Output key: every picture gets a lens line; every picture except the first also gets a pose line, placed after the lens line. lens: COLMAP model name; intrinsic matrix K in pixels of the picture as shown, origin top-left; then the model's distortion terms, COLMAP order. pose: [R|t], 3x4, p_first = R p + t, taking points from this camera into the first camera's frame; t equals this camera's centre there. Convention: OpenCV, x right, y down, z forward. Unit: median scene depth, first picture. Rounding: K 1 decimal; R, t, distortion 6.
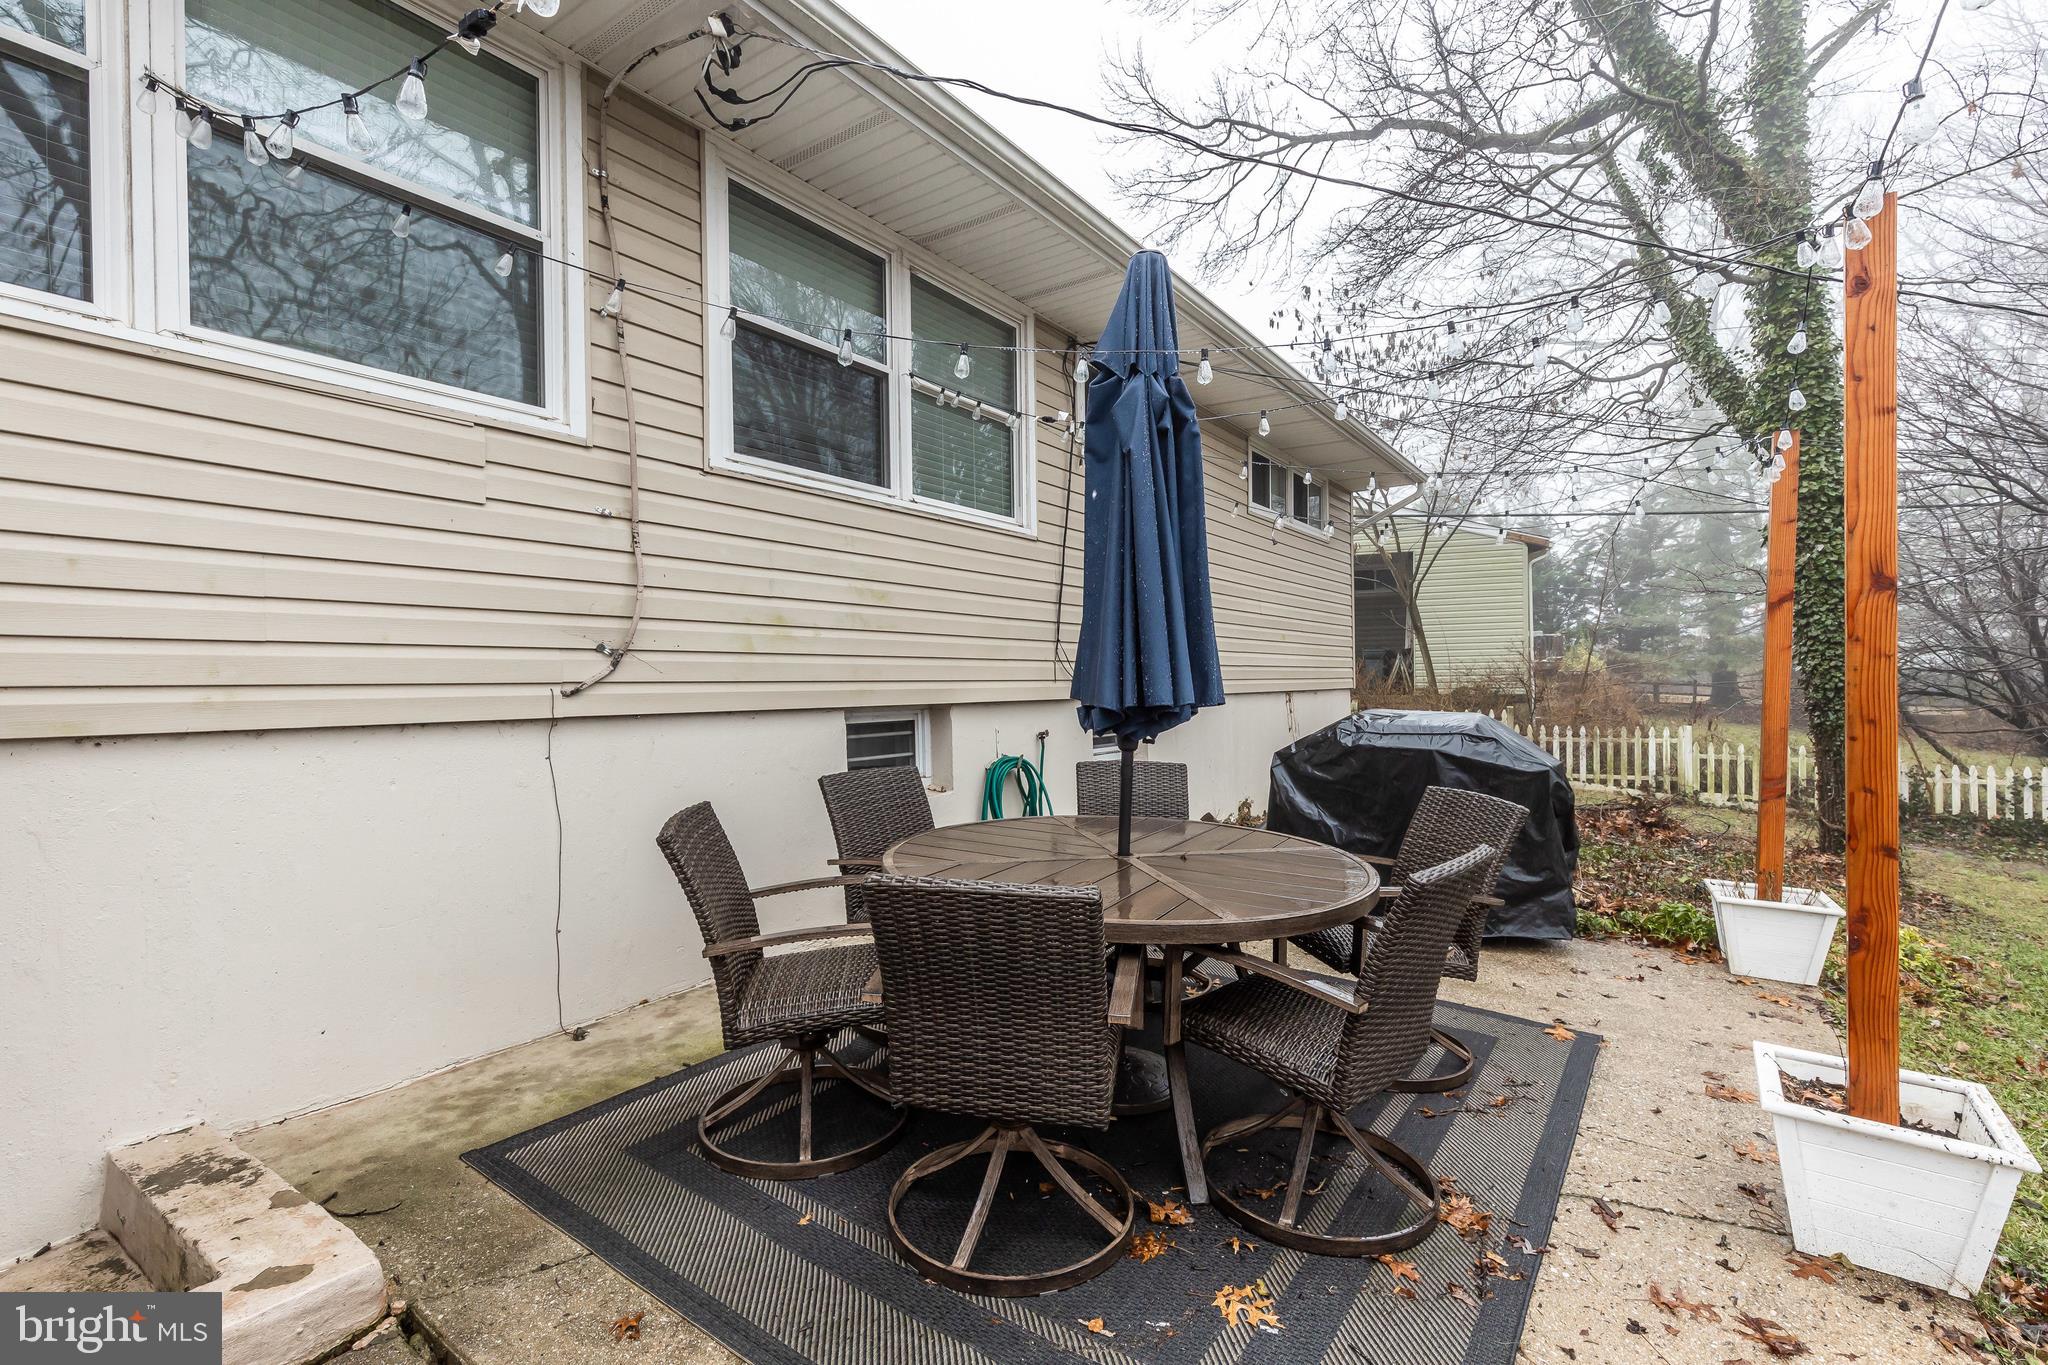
lens RADIAL K [[896.6, 0, 1024.0], [0, 896.6, 682.5], [0, 0, 1]] dist [0.026752, 0.000287]
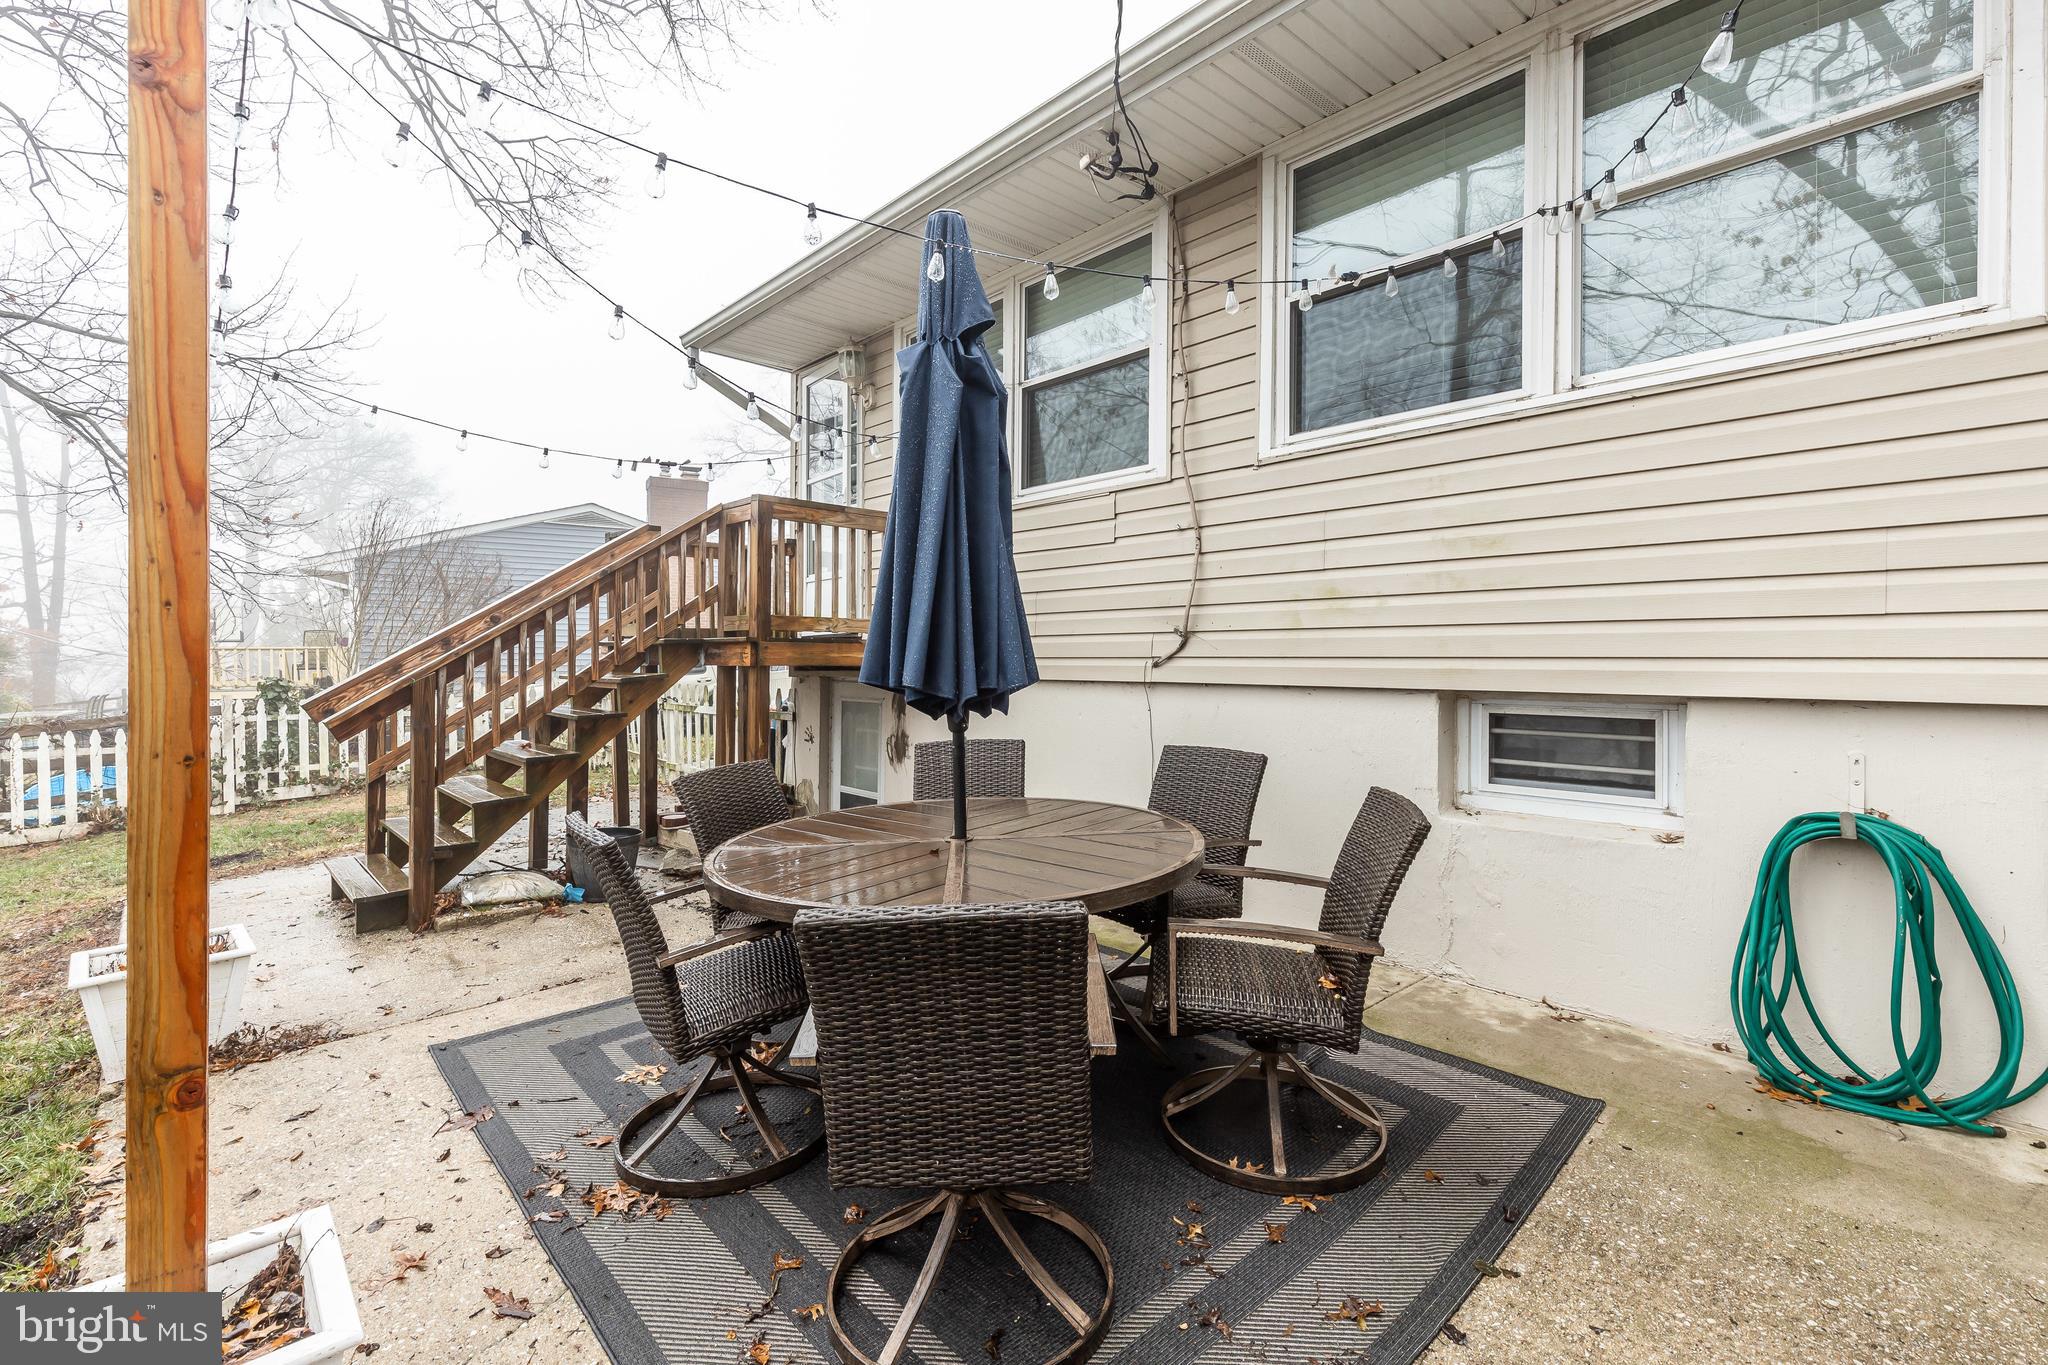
lens RADIAL K [[949.5, 0, 1071.8], [0, 949.5, 674.6], [0, 0, 1]] dist [0.001349, 0.000450]
pose [[-0.178615, 0.016968, -0.983773, 0.804661], [-0.010868, 0.999756, 0.019217, 0.000448], [0.983859, 0.014124, -0.178387, 0.960848]]
